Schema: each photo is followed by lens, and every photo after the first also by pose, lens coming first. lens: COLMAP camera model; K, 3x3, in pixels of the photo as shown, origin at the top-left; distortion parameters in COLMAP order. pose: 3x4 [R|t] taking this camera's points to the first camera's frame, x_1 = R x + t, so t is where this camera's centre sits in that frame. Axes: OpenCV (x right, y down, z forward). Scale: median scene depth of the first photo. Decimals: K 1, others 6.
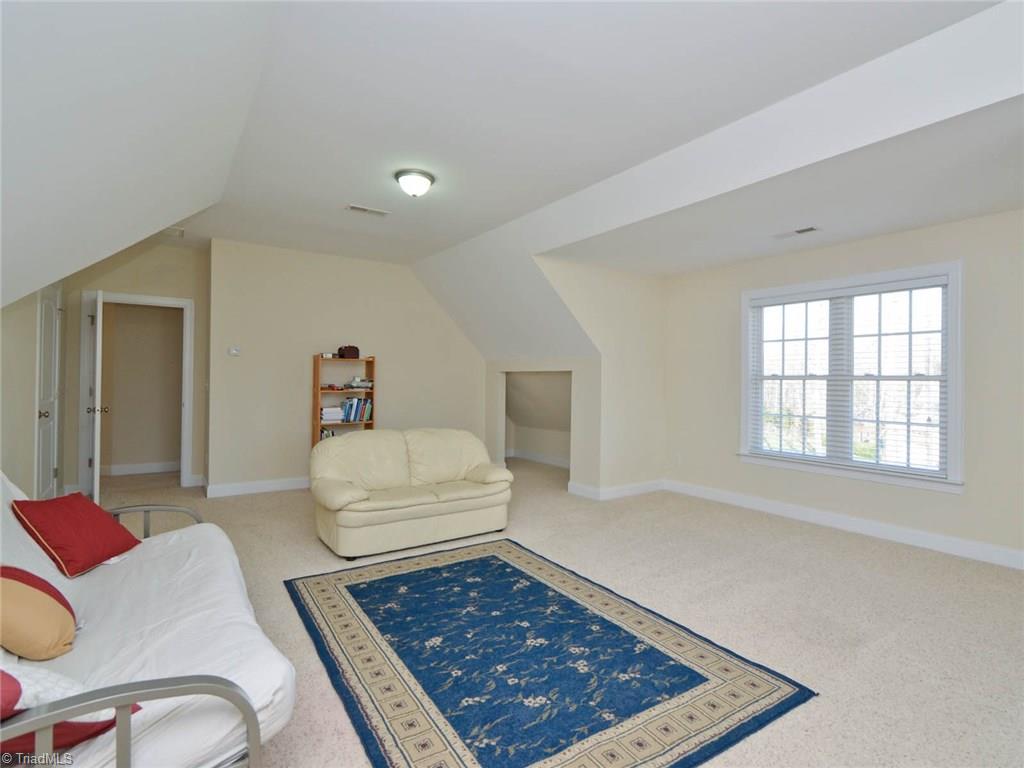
lens RADIAL K [[505.6, 0, 510.0], [0, 505.6, 371.9], [0, 0, 1]] dist [-0.004224, -0.002484]
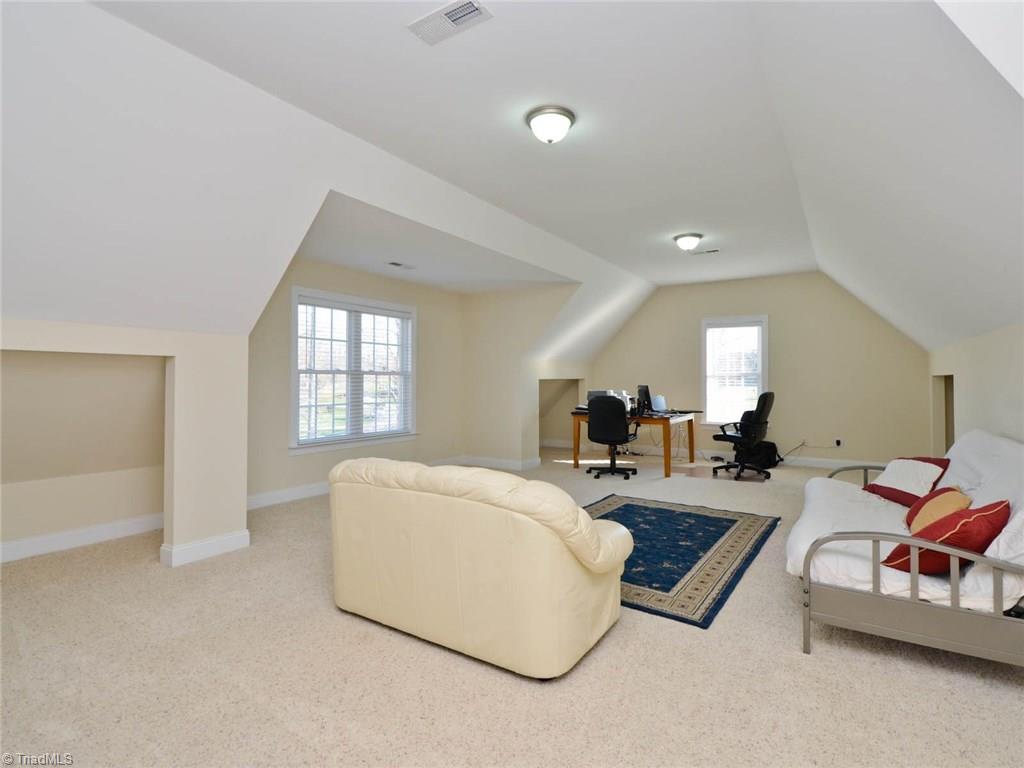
lens RADIAL K [[533.2, 0, 512.0], [0, 533.2, 384.0], [0, 0, 1]] dist [0.012870, -0.000579]
pose [[-0.389360, -0.023251, 0.920792, -0.805637], [-0.023574, 0.999605, 0.015273, 0.010963], [-0.920784, -0.015760, -0.389755, 1.181770]]
